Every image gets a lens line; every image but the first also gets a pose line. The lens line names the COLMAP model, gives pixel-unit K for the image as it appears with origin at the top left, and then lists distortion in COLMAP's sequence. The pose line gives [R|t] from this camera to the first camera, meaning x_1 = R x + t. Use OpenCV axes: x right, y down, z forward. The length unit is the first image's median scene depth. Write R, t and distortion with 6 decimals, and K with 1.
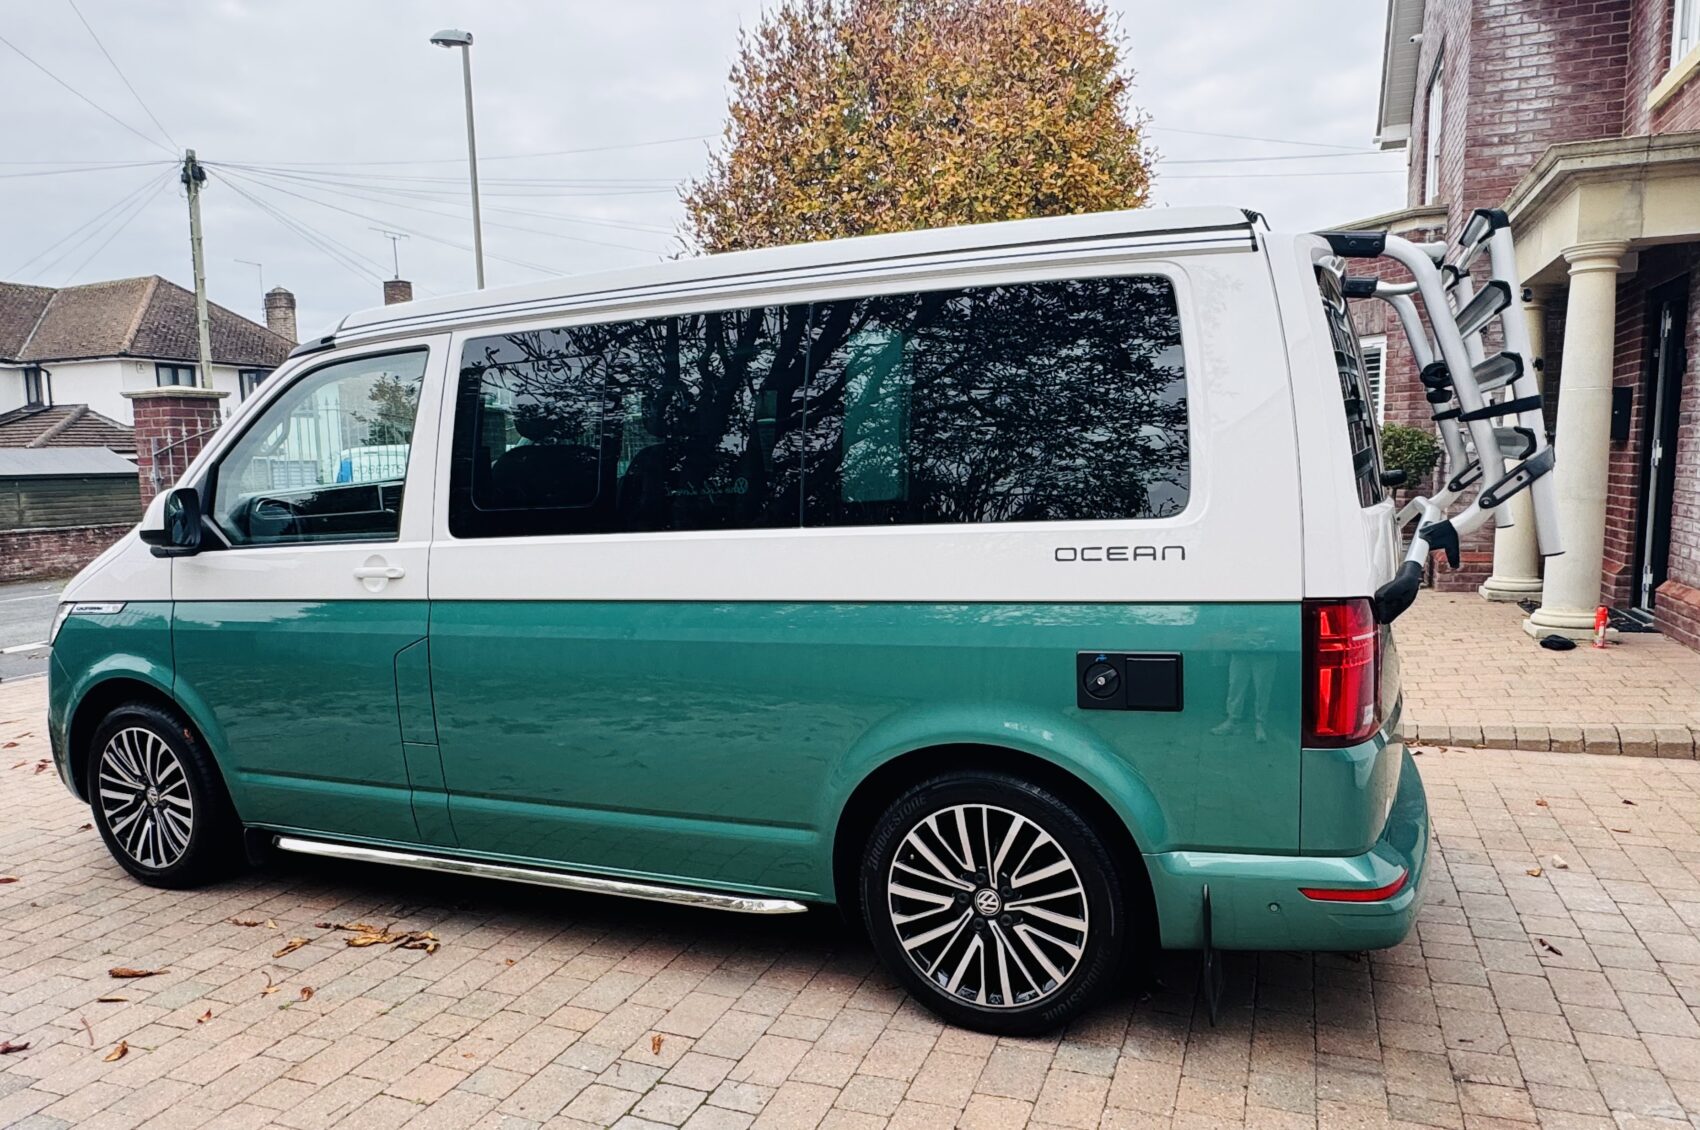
lens RADIAL K [[1006.1, 0, 852.3], [0, 1006.1, 627.2], [0, 0, 1]] dist [-0.000913, 0.001729]
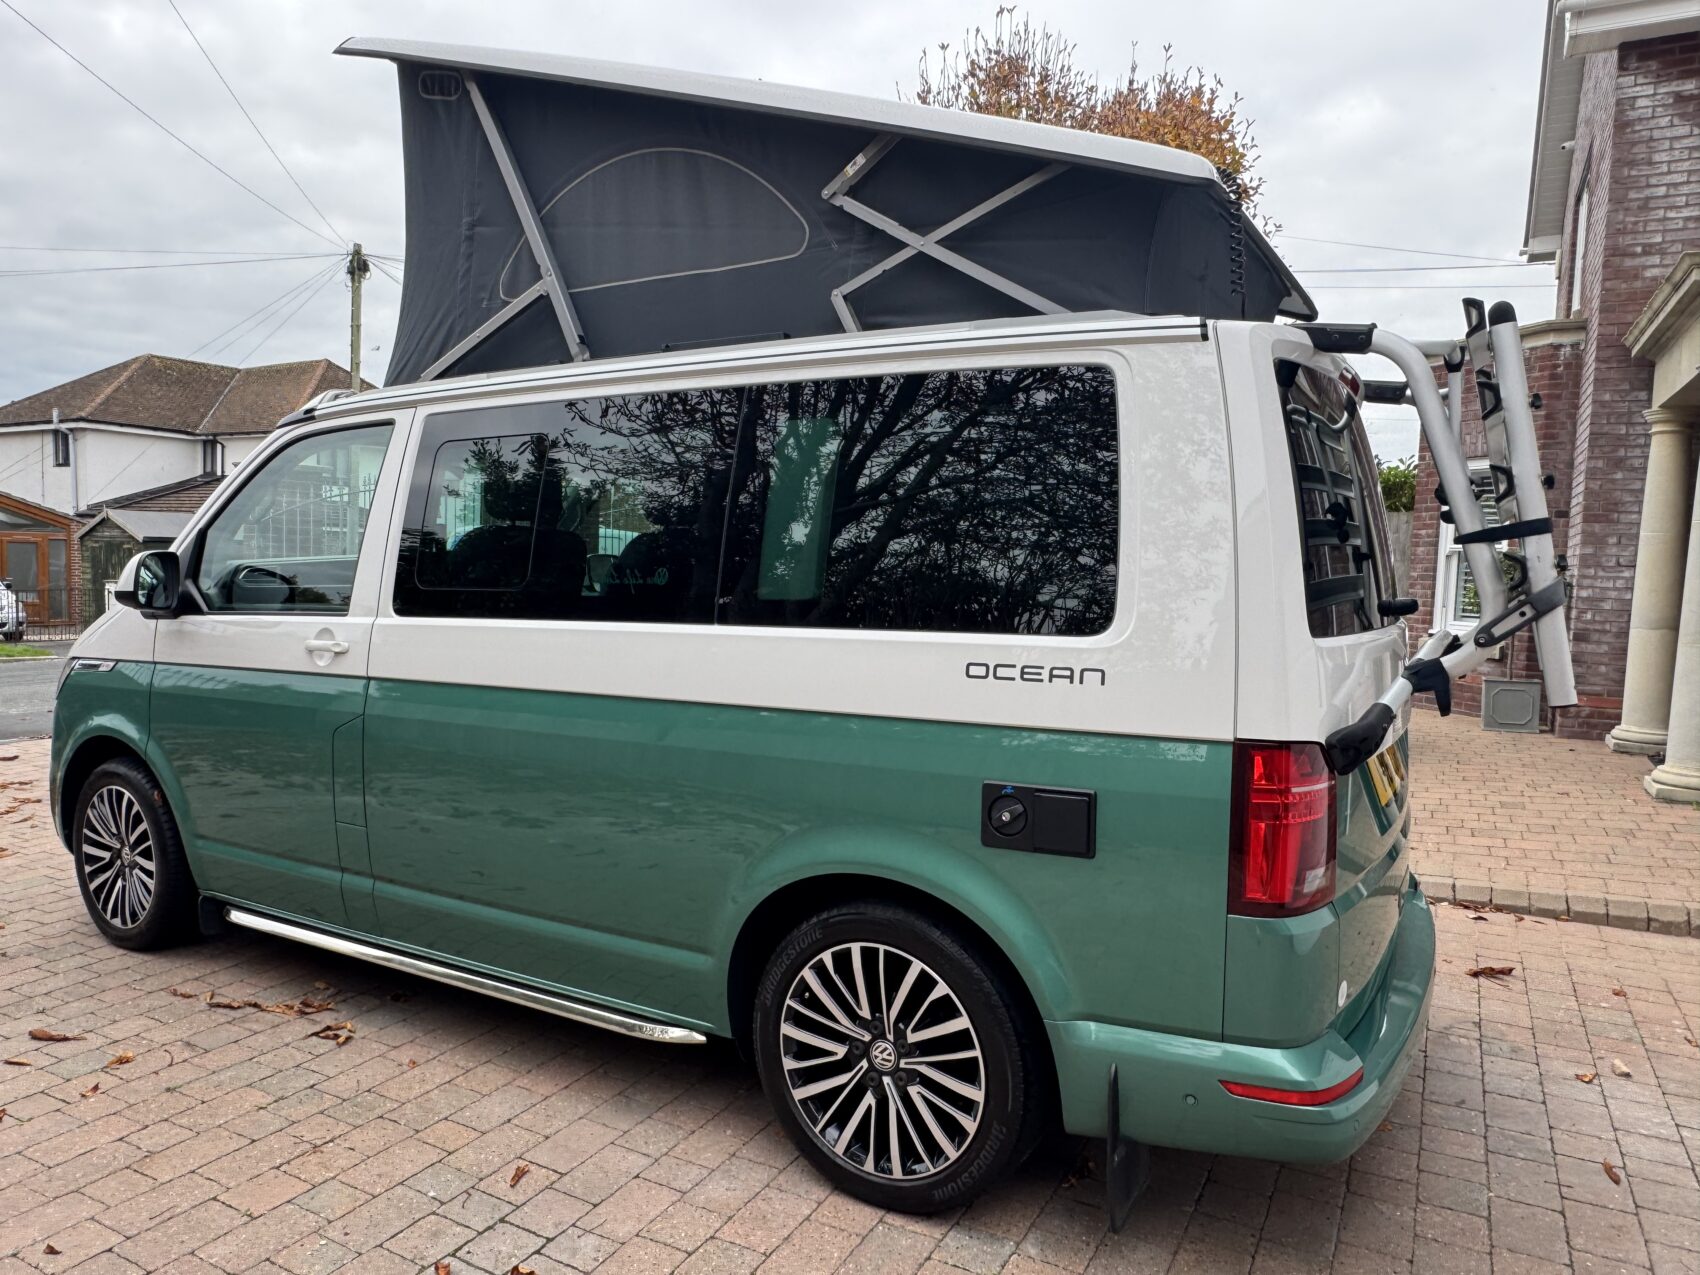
lens RADIAL K [[1020.1, 0, 849.3], [0, 1020.1, 677.5], [0, 0, 1]] dist [0.001555, -0.000110]
pose [[0.992466, 0.062033, -0.105660, 0.126796], [-0.067247, 0.996651, -0.046522, -0.010869], [0.102420, 0.053276, 0.993313, 0.059449]]
